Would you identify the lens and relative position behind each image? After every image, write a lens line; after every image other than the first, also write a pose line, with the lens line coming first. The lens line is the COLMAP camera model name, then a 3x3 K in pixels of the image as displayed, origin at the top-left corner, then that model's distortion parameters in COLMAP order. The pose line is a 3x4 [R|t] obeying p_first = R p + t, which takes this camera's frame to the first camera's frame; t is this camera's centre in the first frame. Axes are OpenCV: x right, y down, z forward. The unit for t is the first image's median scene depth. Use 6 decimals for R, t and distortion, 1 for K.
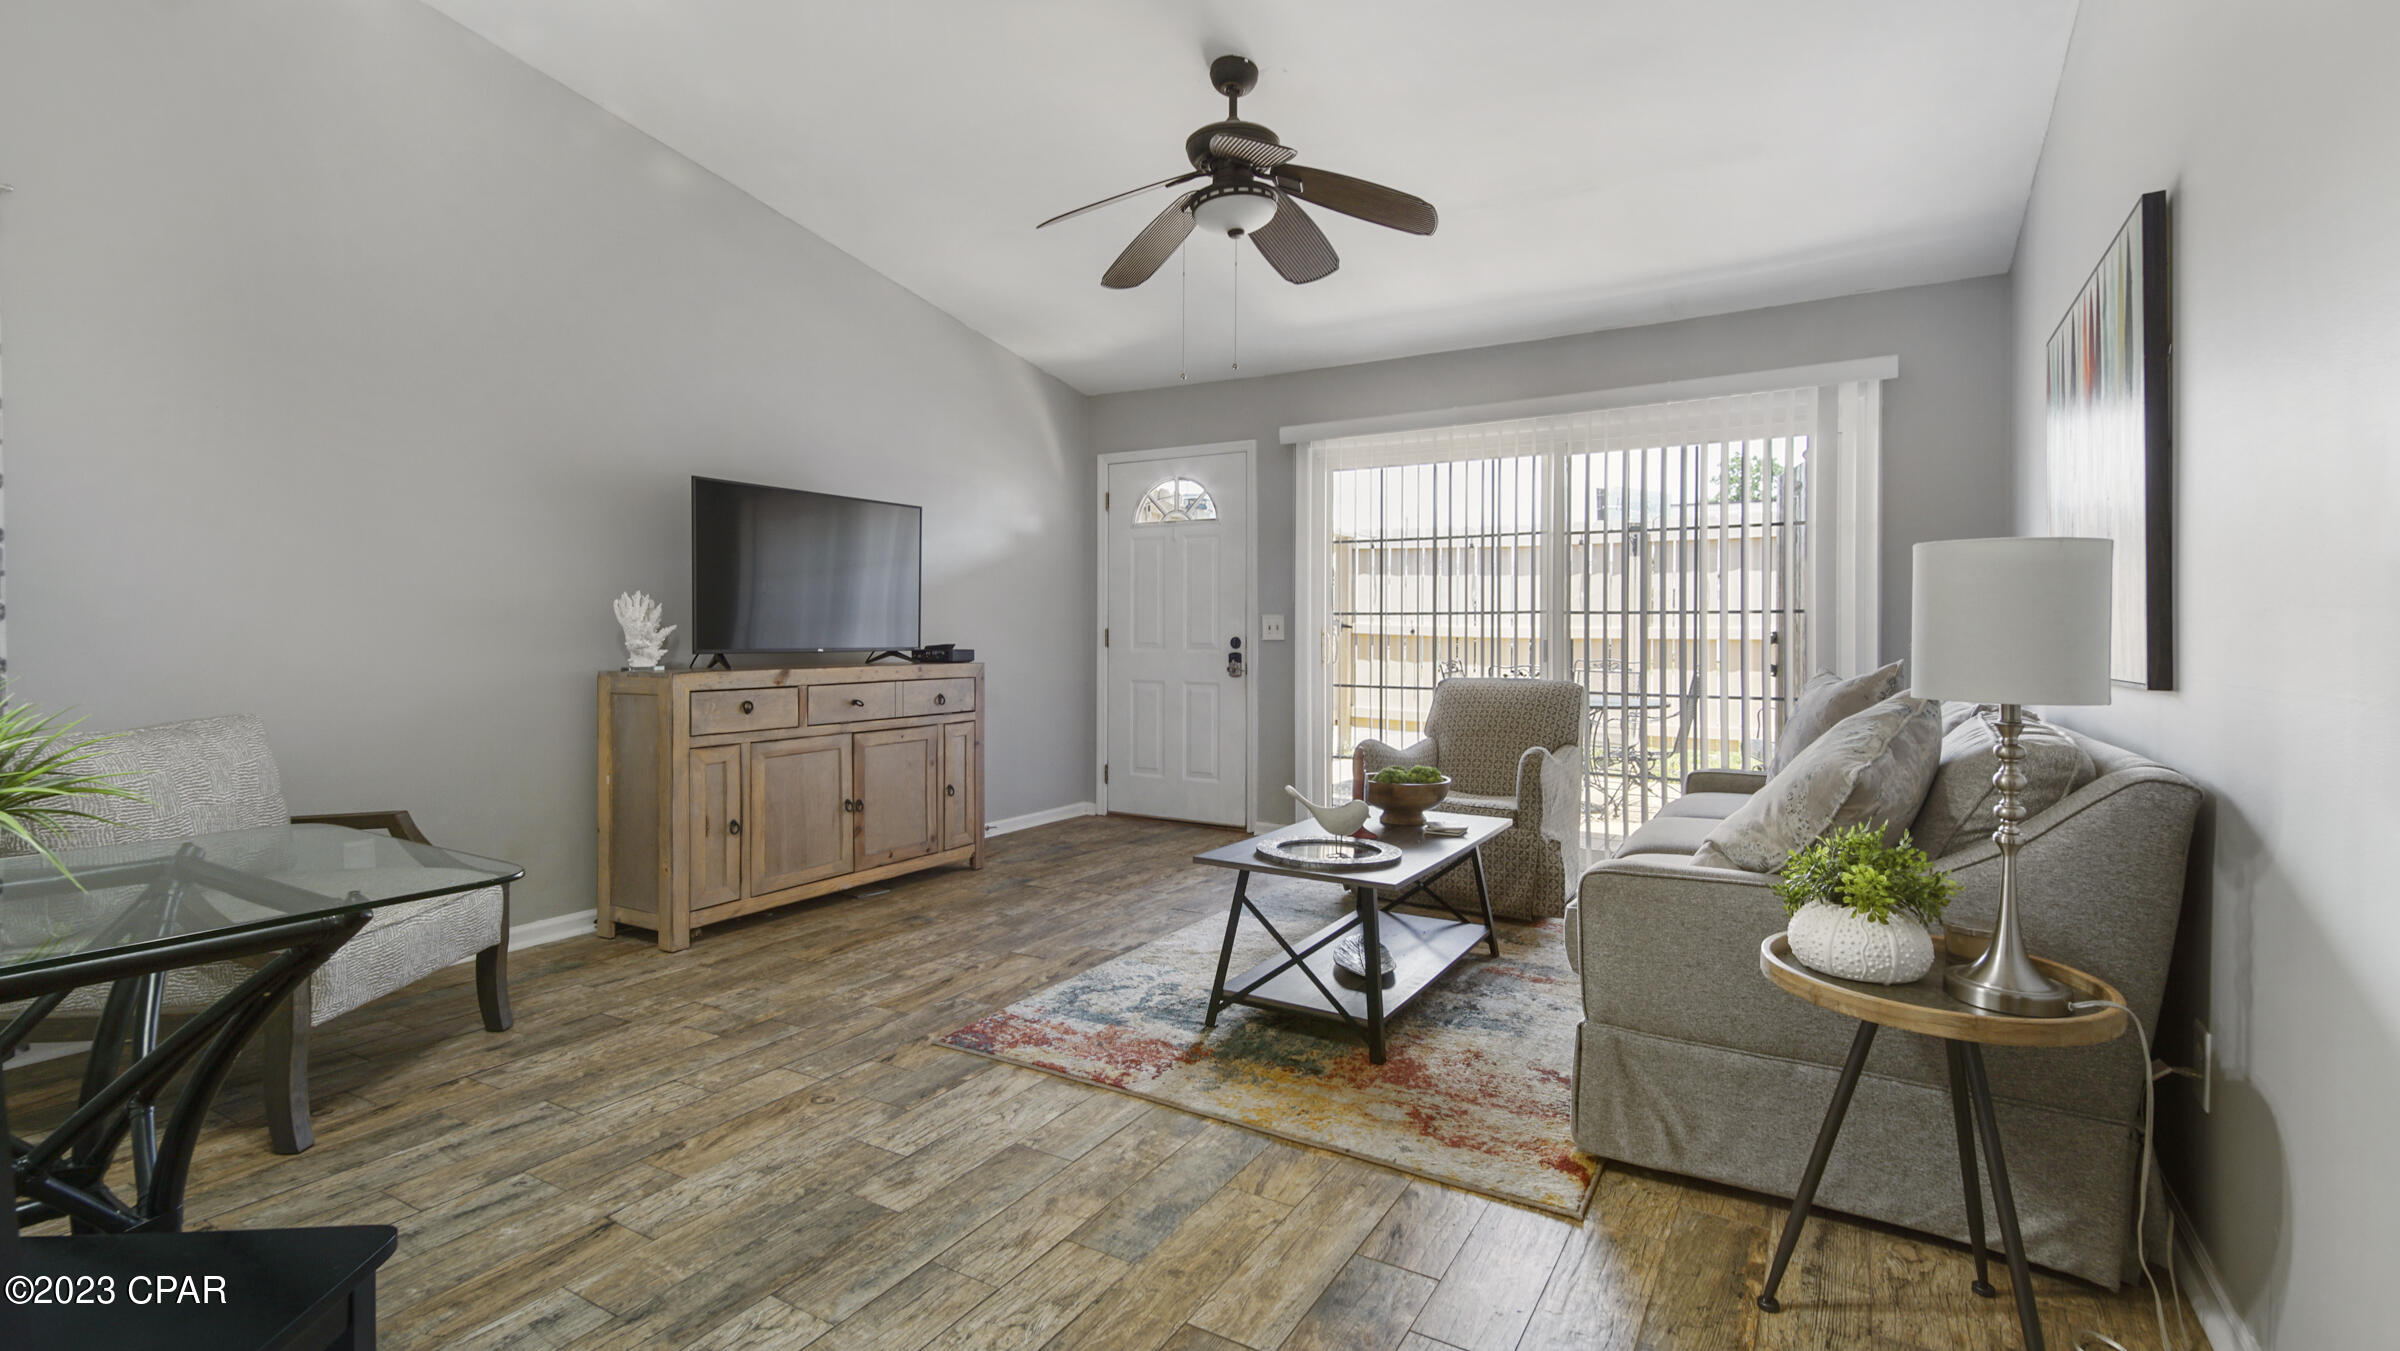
lens RADIAL K [[1115.1, 0, 1248.5], [0, 1115.1, 647.0], [0, 0, 1]] dist [0.047920, -0.027071]
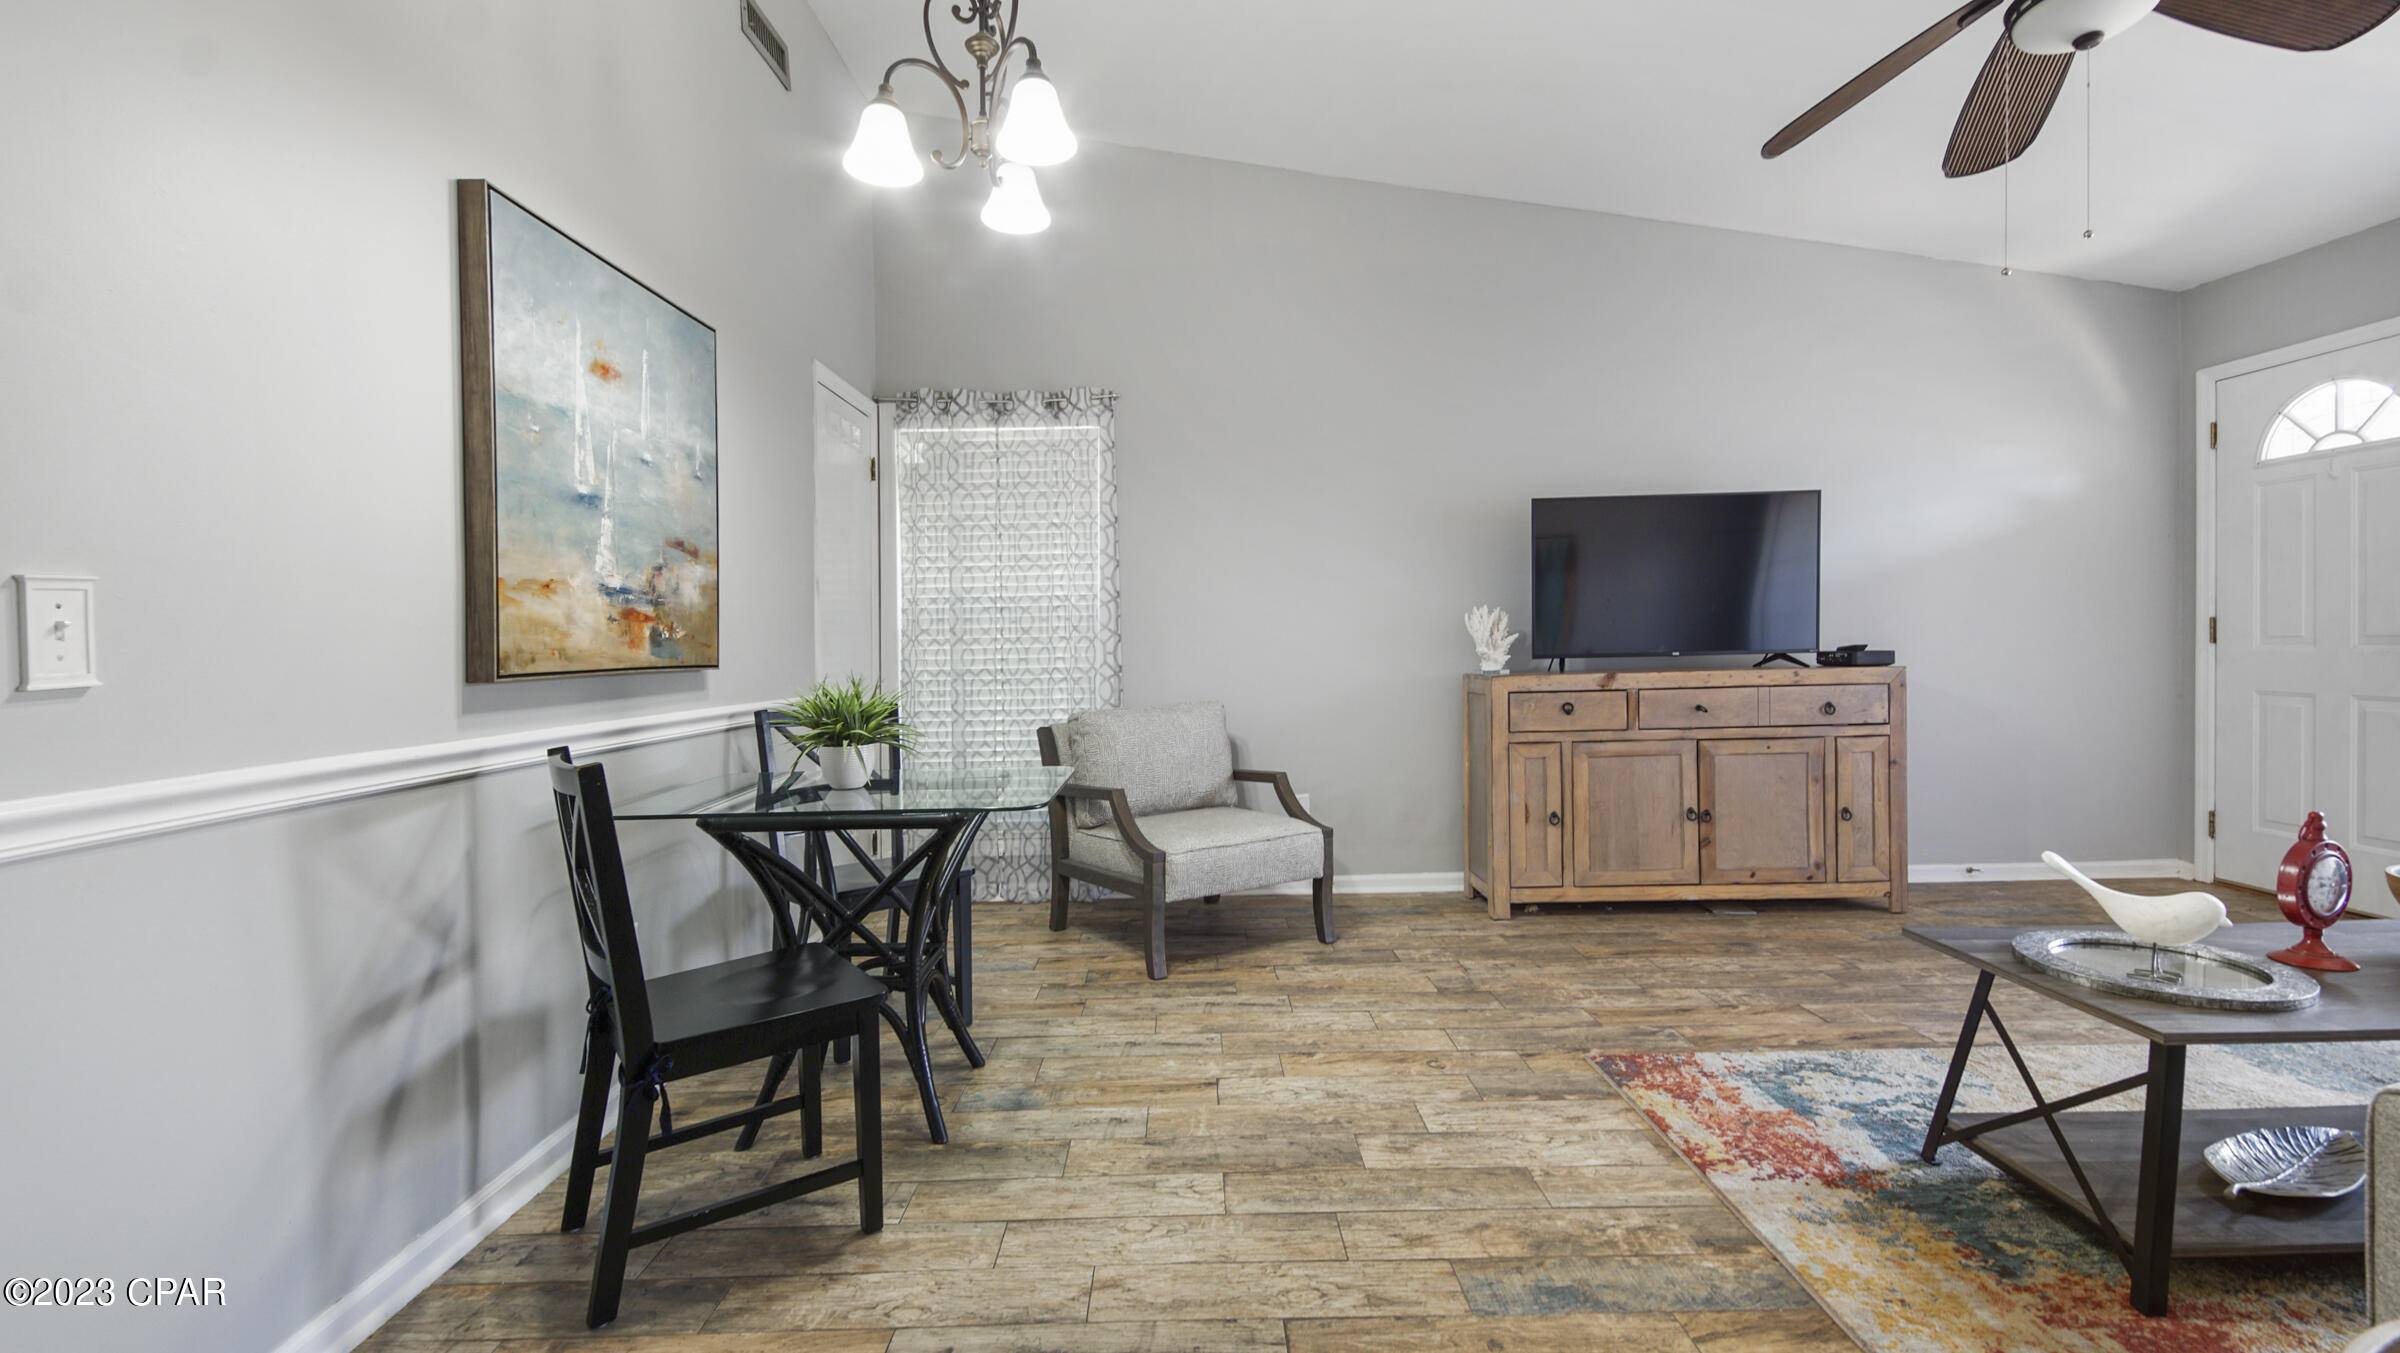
lens RADIAL K [[1074.1, 0, 1154.1], [0, 1074.1, 672.7], [0, 0, 1]] dist [0.039619, -0.023460]
pose [[0.486946, 0.006957, -0.873404, 0.267074], [0.013395, 0.999791, 0.015431, -0.001650], [0.873329, -0.019214, 0.486751, 0.163144]]
